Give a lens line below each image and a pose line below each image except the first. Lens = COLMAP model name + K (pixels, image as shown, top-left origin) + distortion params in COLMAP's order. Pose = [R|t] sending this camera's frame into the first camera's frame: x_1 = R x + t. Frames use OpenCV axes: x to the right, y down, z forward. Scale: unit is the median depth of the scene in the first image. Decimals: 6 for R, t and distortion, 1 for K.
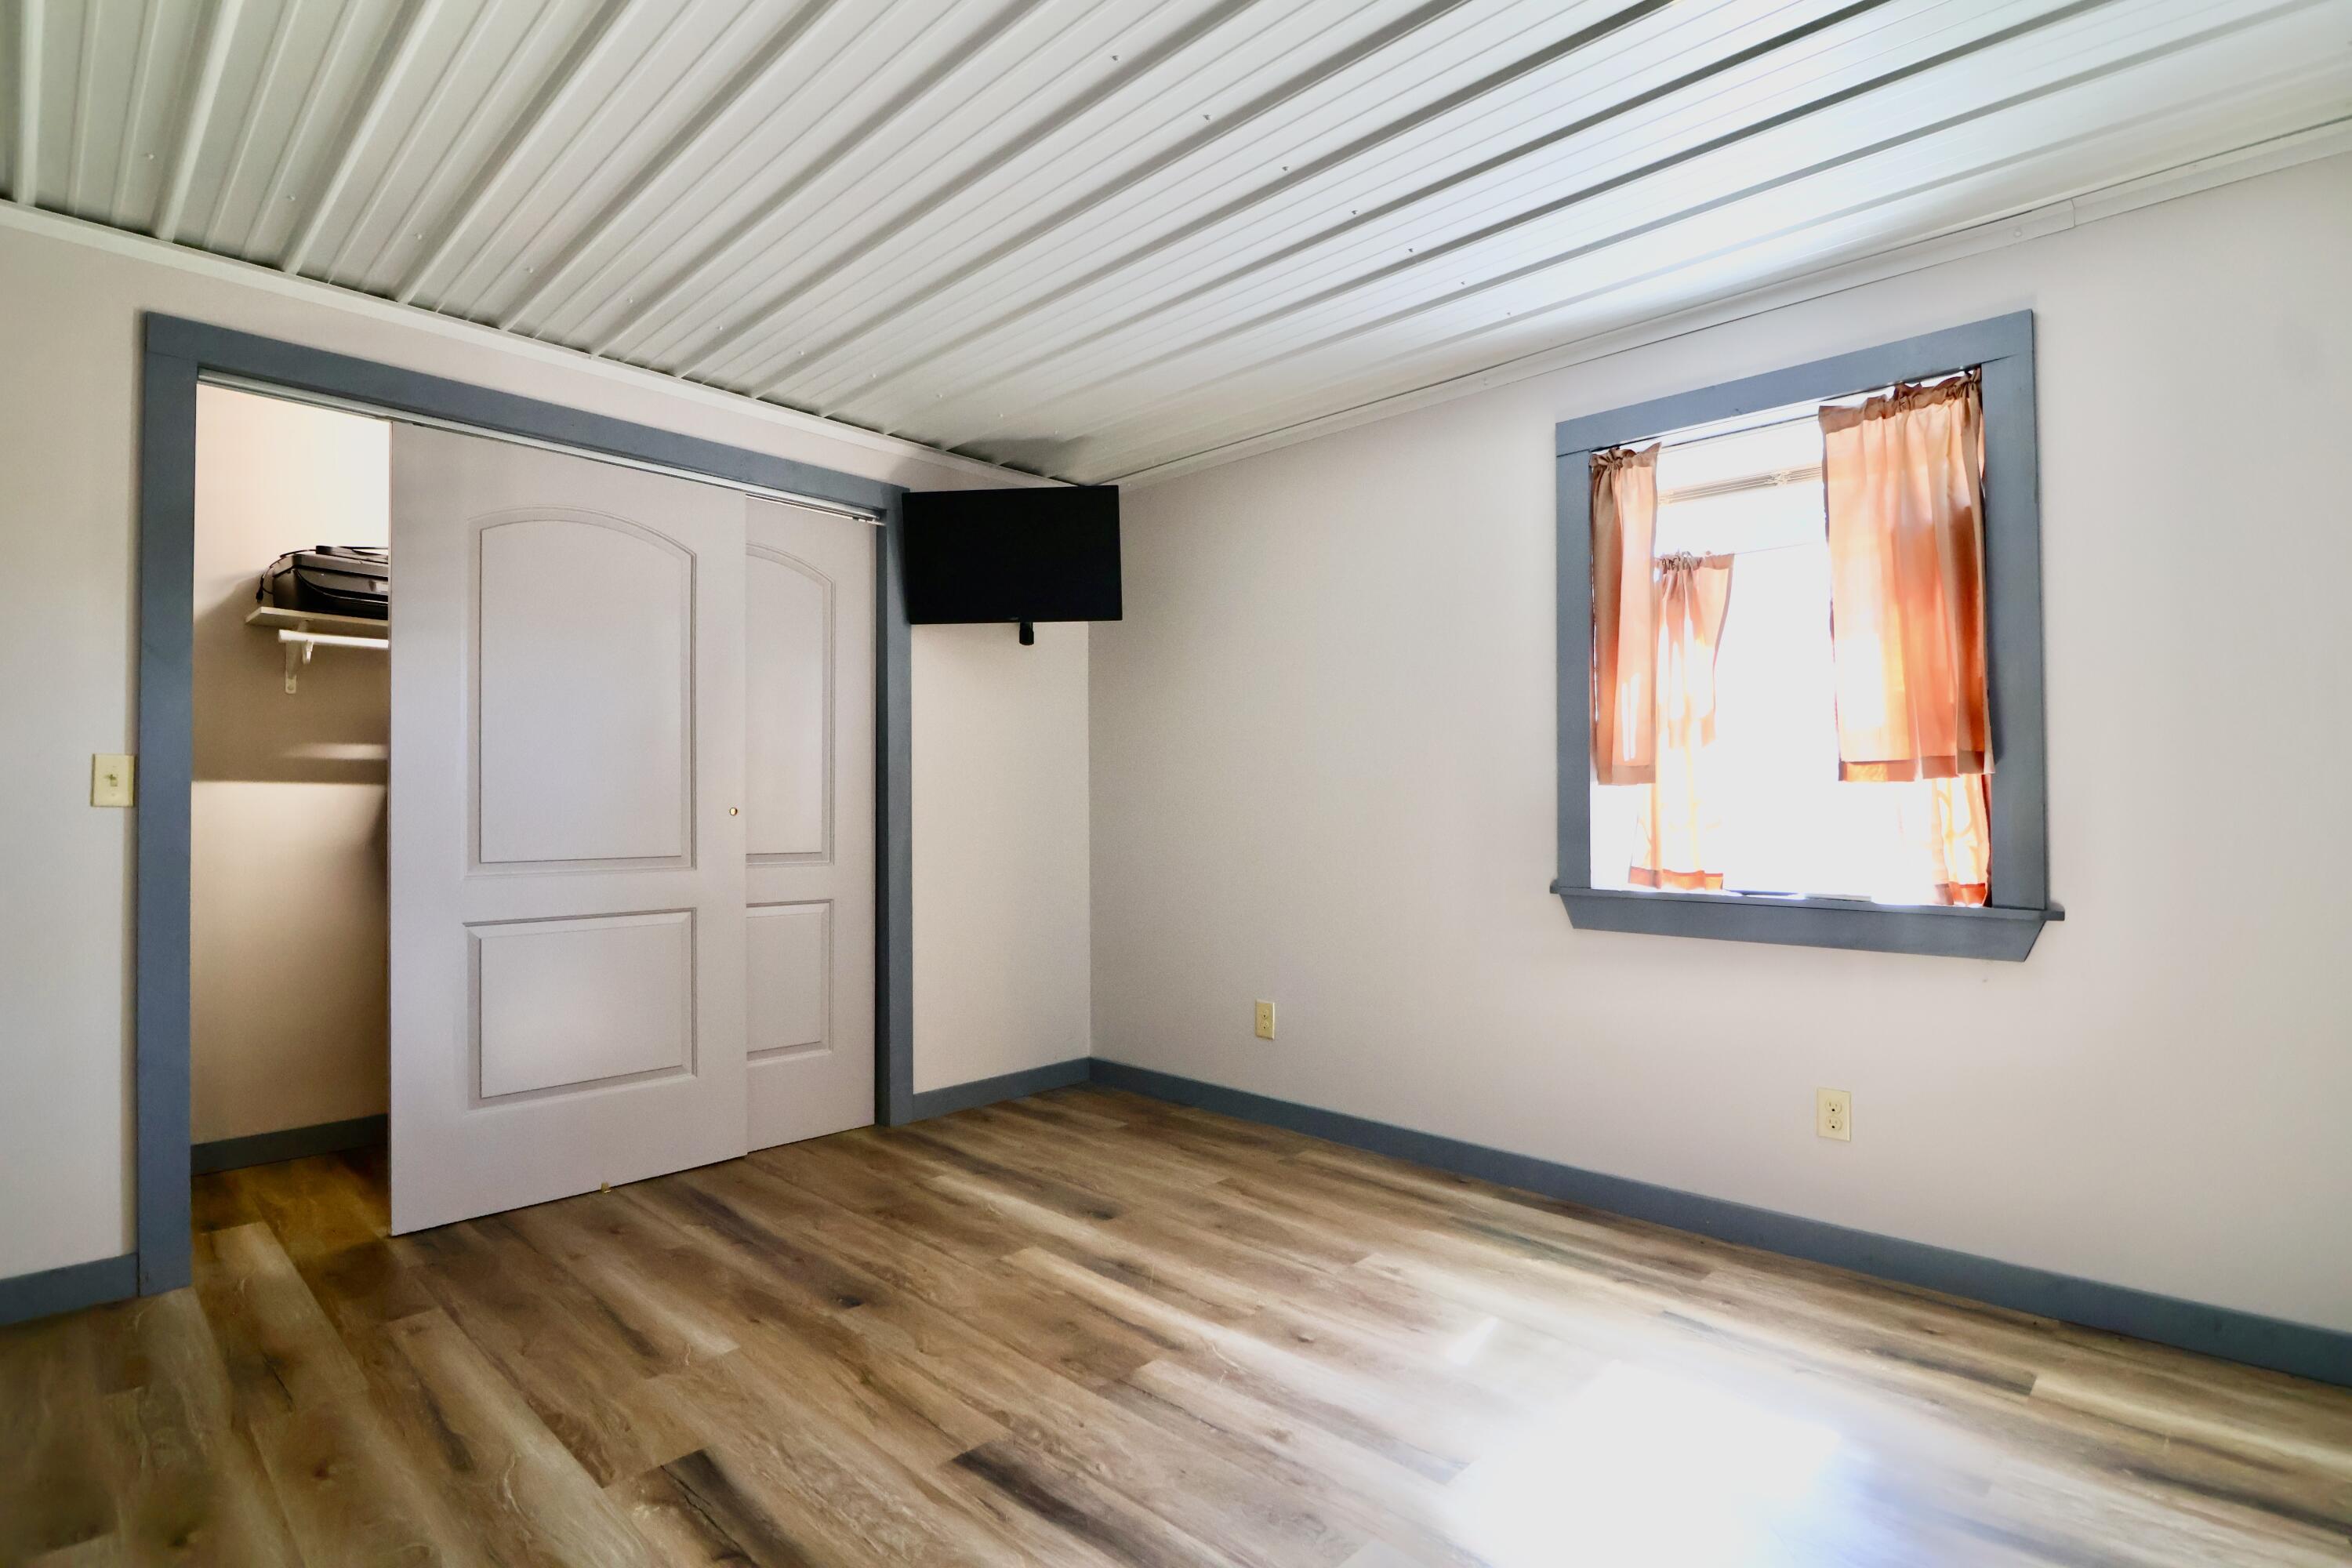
lens RADIAL K [[1139.8, 0, 1166.0], [0, 1139.8, 794.3], [0, 0, 1]] dist [-0.000785, -0.012550]
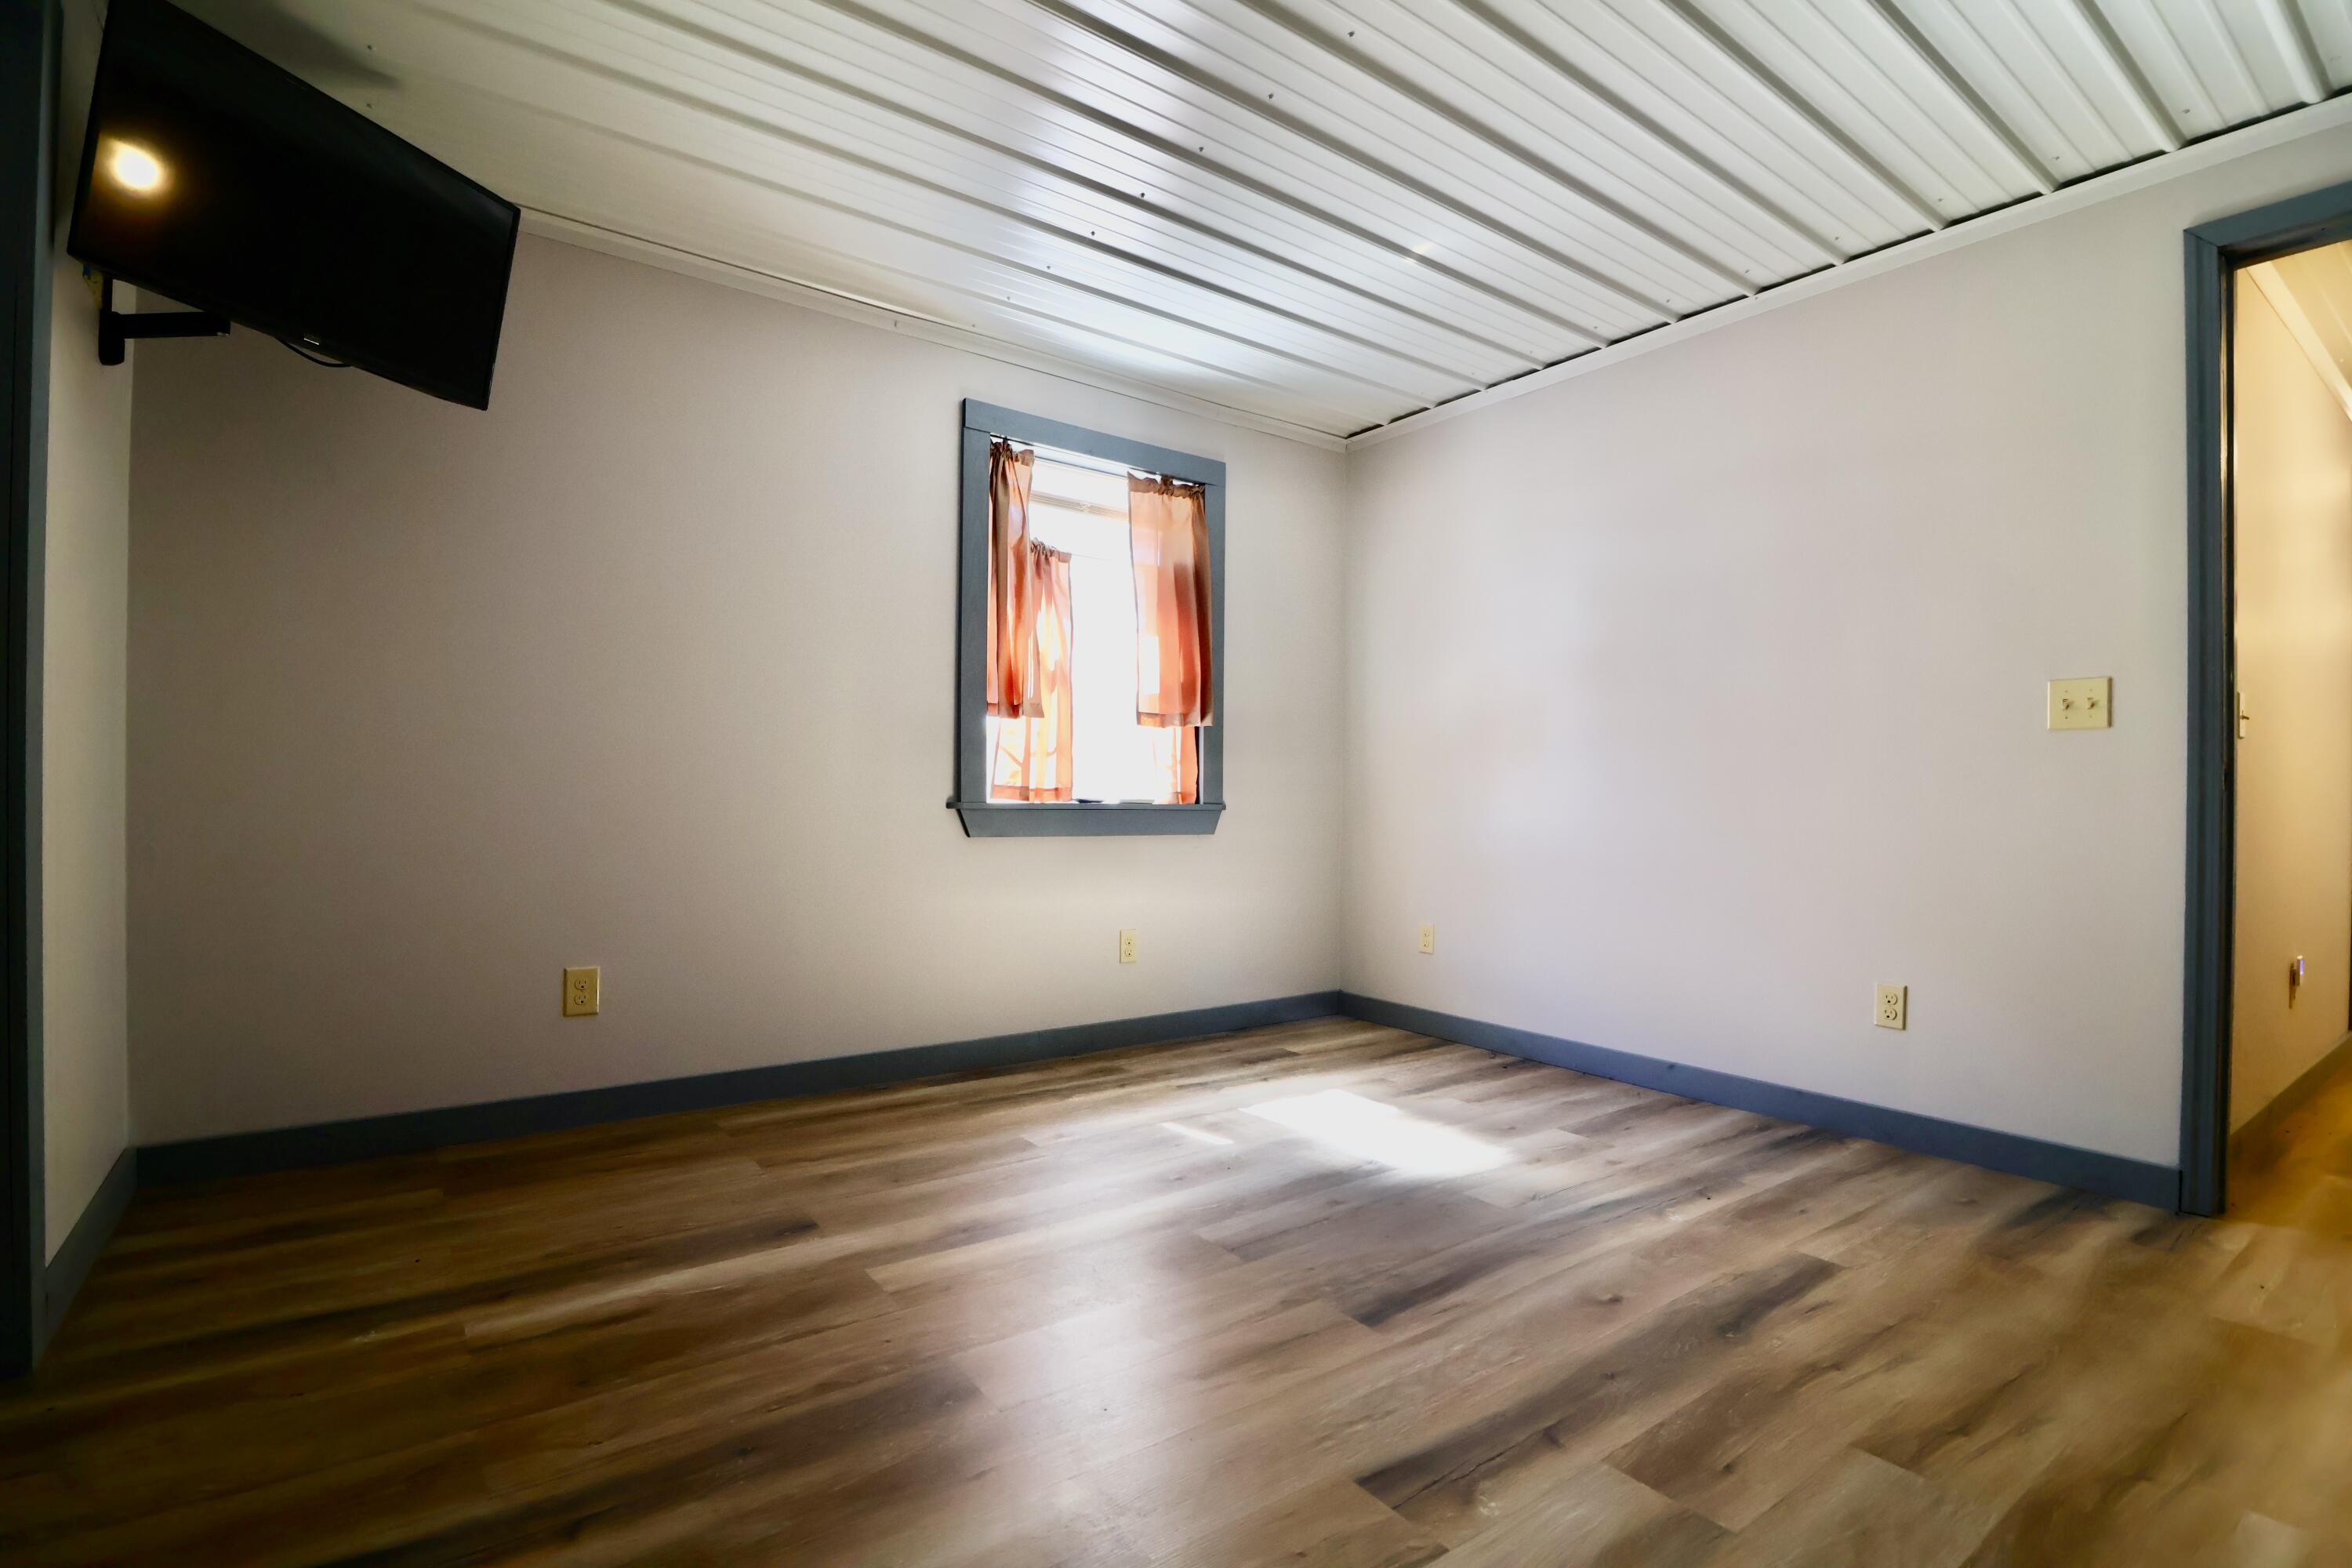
lens RADIAL K [[1088.6, 0, 1164.9], [0, 1088.6, 792.2], [0, 0, 1]] dist [-0.009159, -0.007276]
pose [[0.165780, 0.004936, 0.986150, -0.768852], [-0.028803, 0.999585, -0.000161, 0.071520], [-0.985742, -0.028378, 0.165853, 0.672219]]
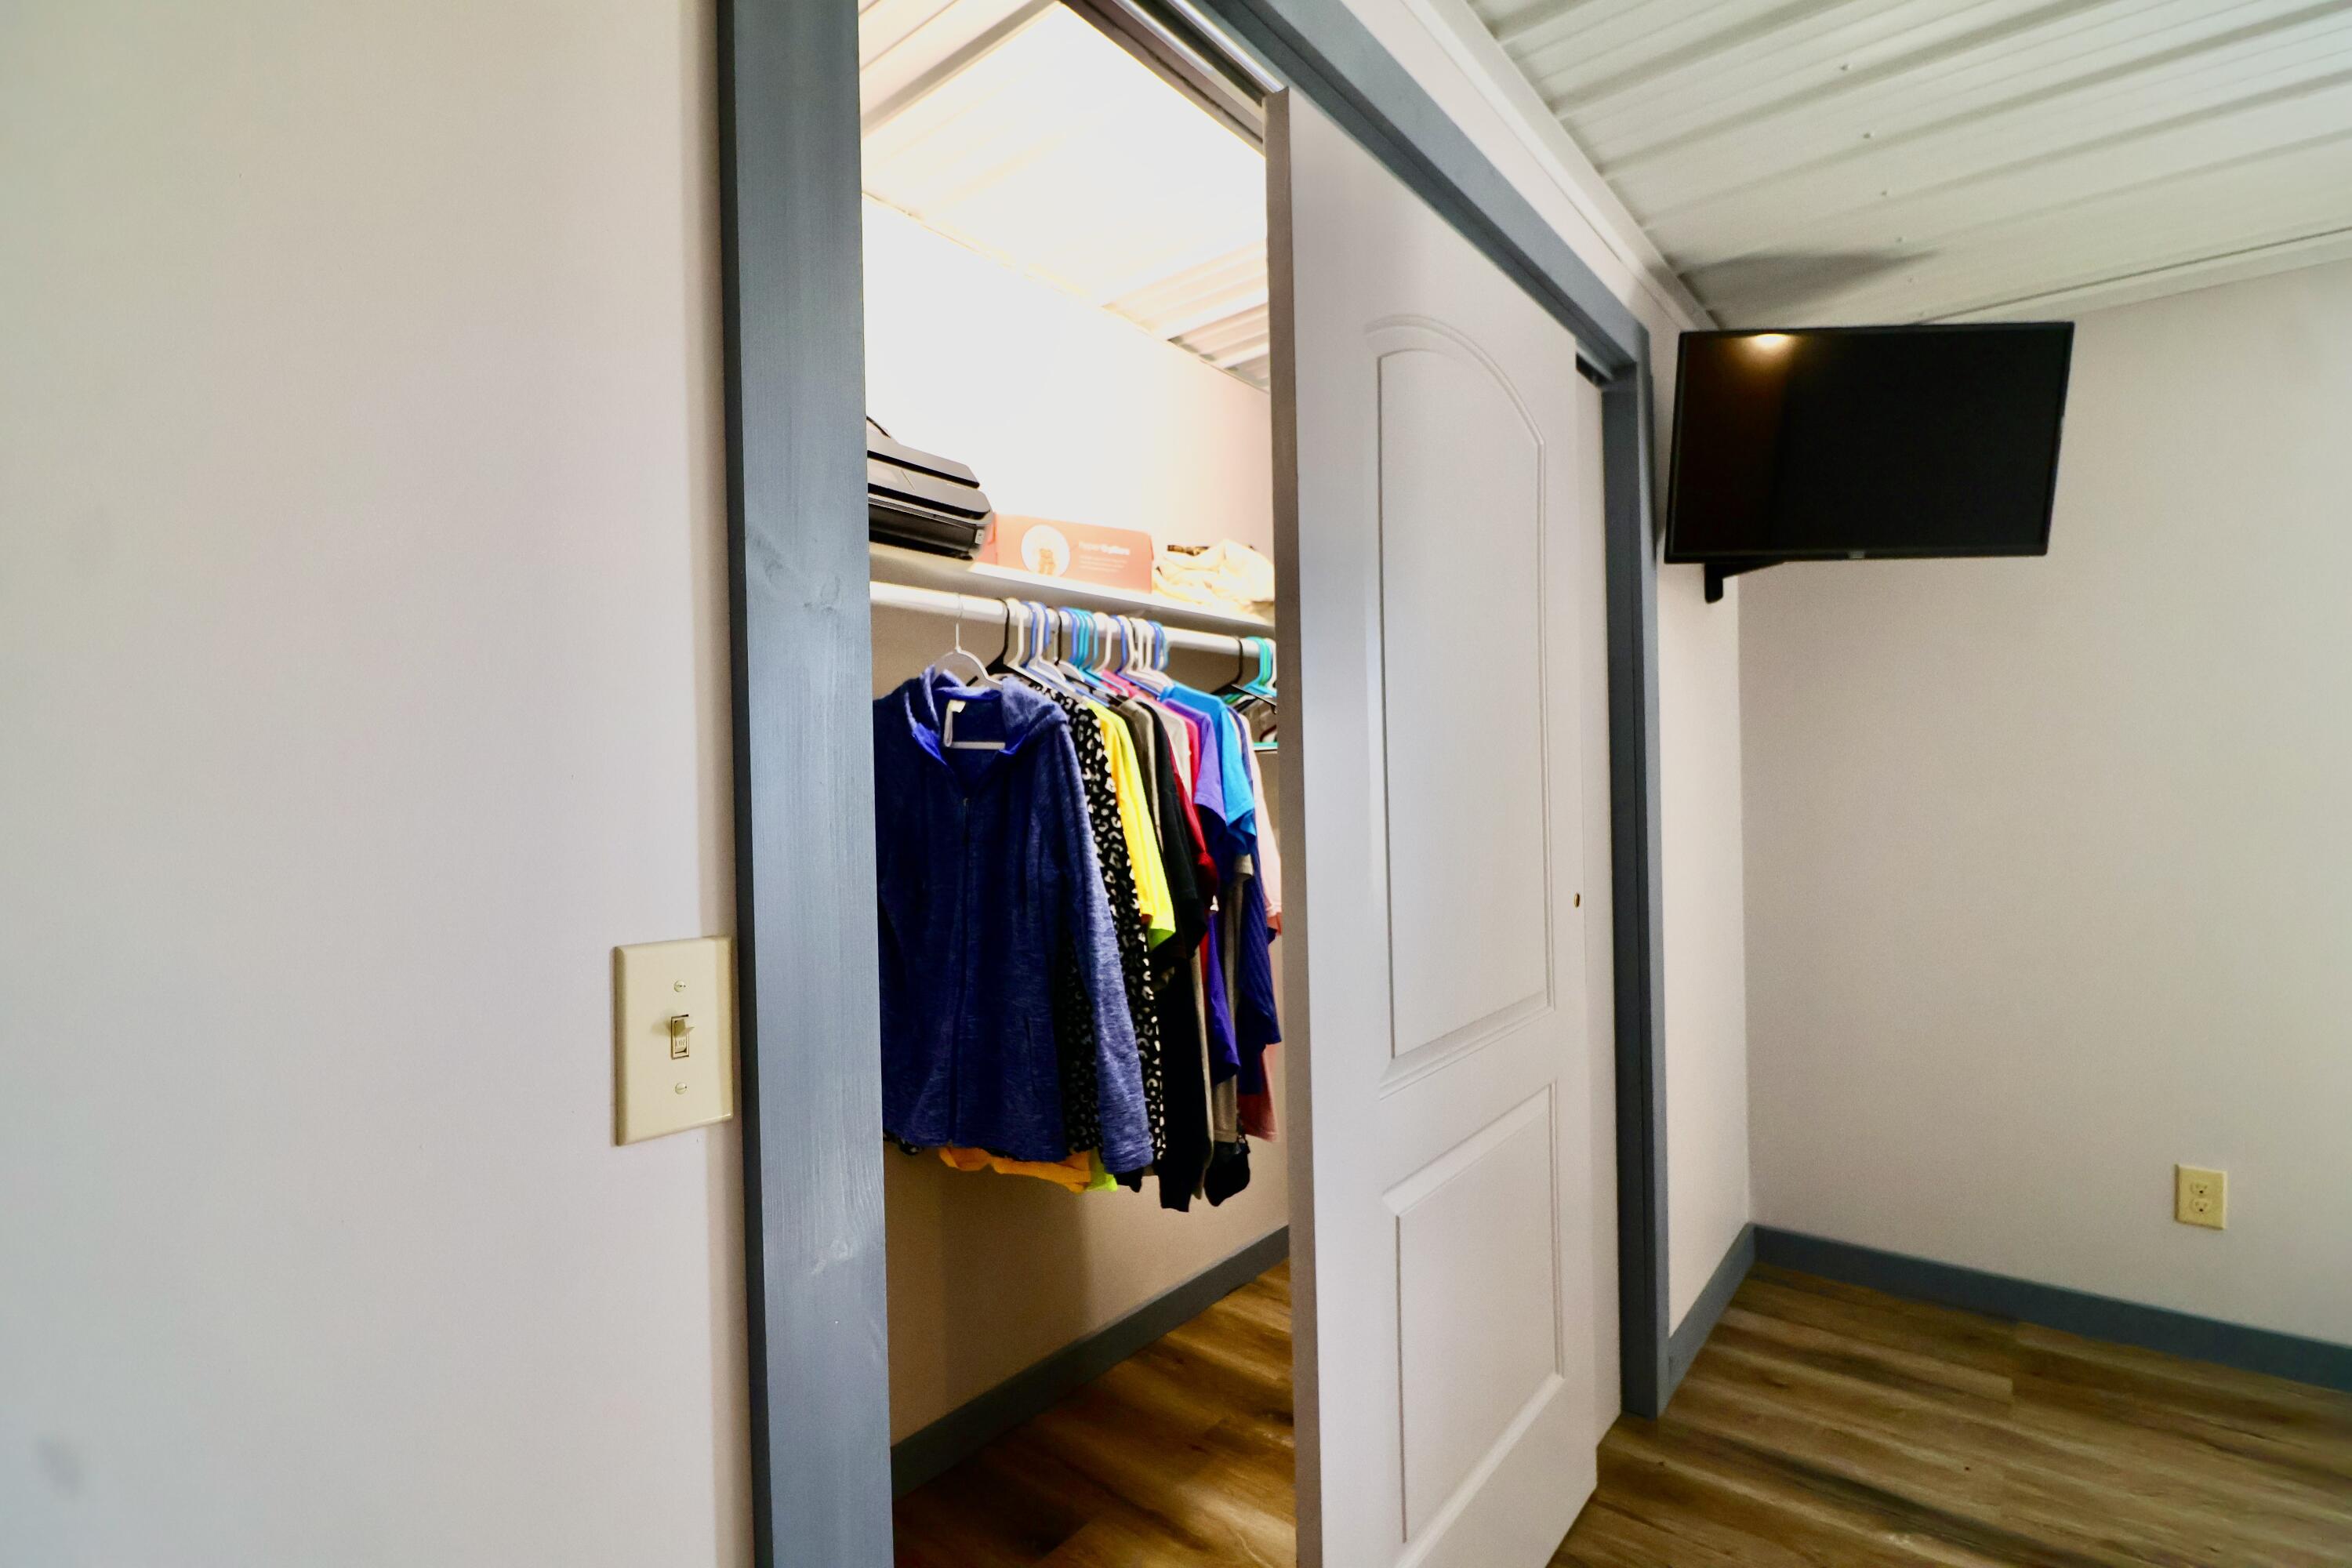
lens RADIAL K [[1088.6, 0, 1157.5], [0, 1088.6, 782.9], [0, 0, 1]] dist [-0.009159, -0.007276]
pose [[0.996586, -0.018873, 0.080381, -0.716928], [0.017989, 0.999770, 0.011701, -0.063294], [-0.080584, -0.010215, 0.996696, 0.625680]]
